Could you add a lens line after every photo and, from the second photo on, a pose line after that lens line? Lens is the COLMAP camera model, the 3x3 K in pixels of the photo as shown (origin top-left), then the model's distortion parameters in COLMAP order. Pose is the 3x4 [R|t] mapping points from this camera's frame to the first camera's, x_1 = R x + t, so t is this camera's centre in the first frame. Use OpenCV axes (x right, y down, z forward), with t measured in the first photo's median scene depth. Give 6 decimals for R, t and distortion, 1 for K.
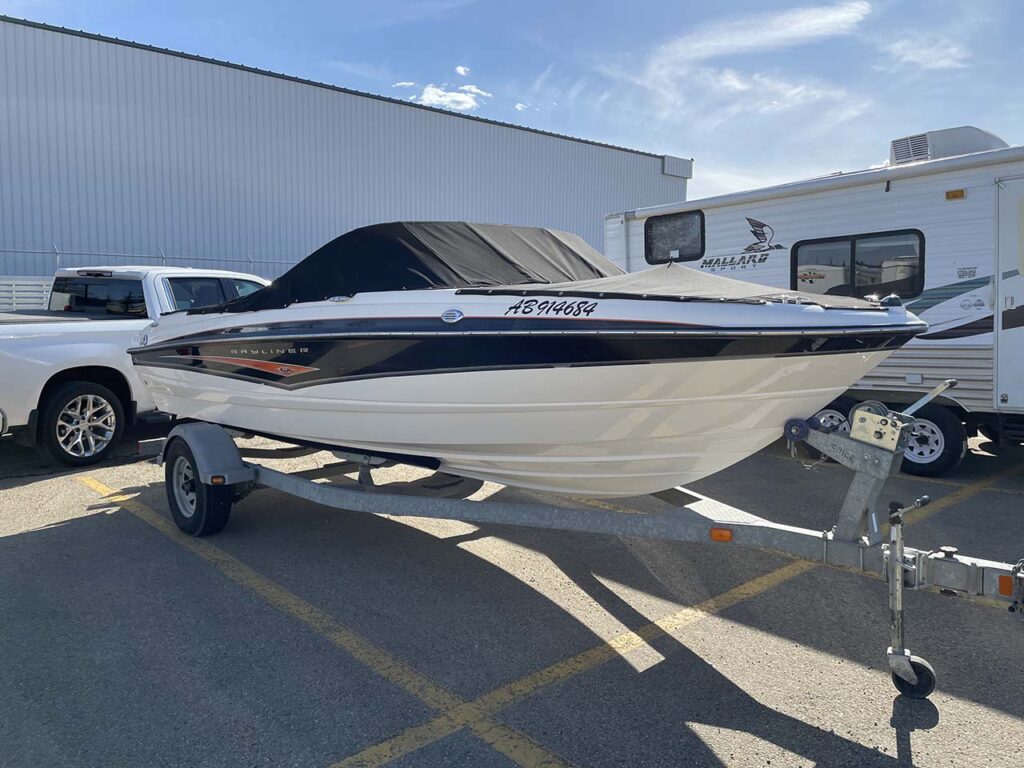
lens RADIAL K [[768.3, 0, 511.7], [0, 768.3, 381.1], [0, 0, 1]] dist [0.082305, -0.109252]
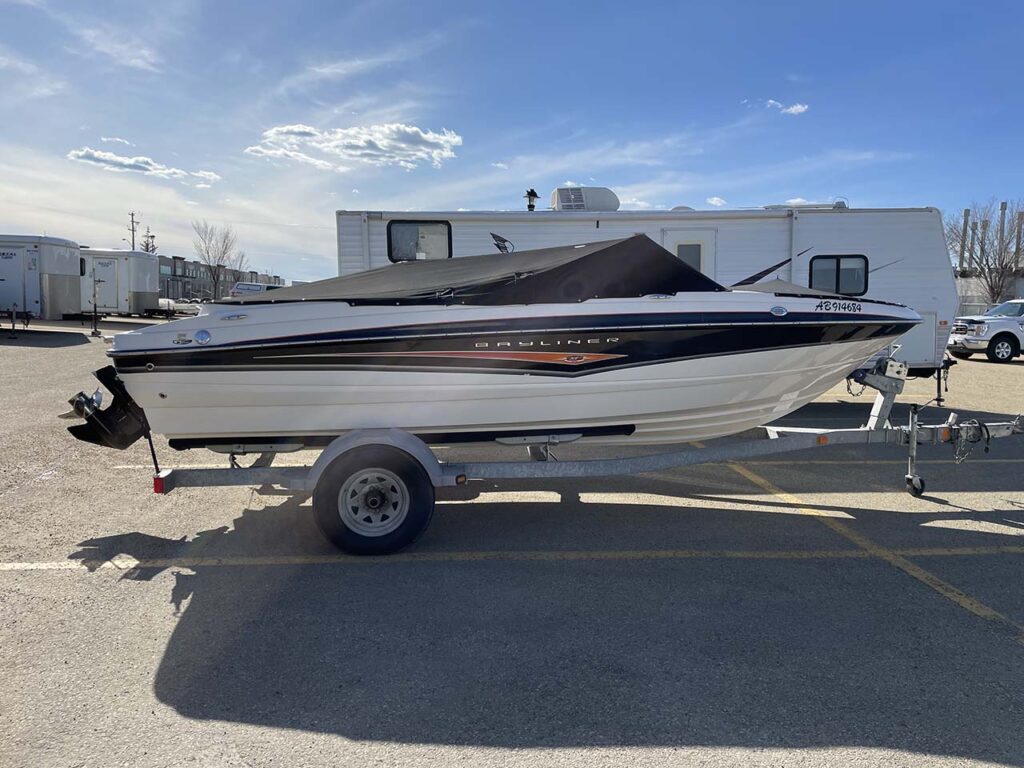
lens RADIAL K [[768.3, 0, 512.5], [0, 768.3, 386.5], [0, 0, 1]] dist [0.082305, -0.109252]
pose [[0.597400, -0.069427, 0.798933, -1.473598], [0.057813, 0.997382, 0.043443, -0.034058], [-0.799857, 0.020235, 0.599849, 0.503431]]
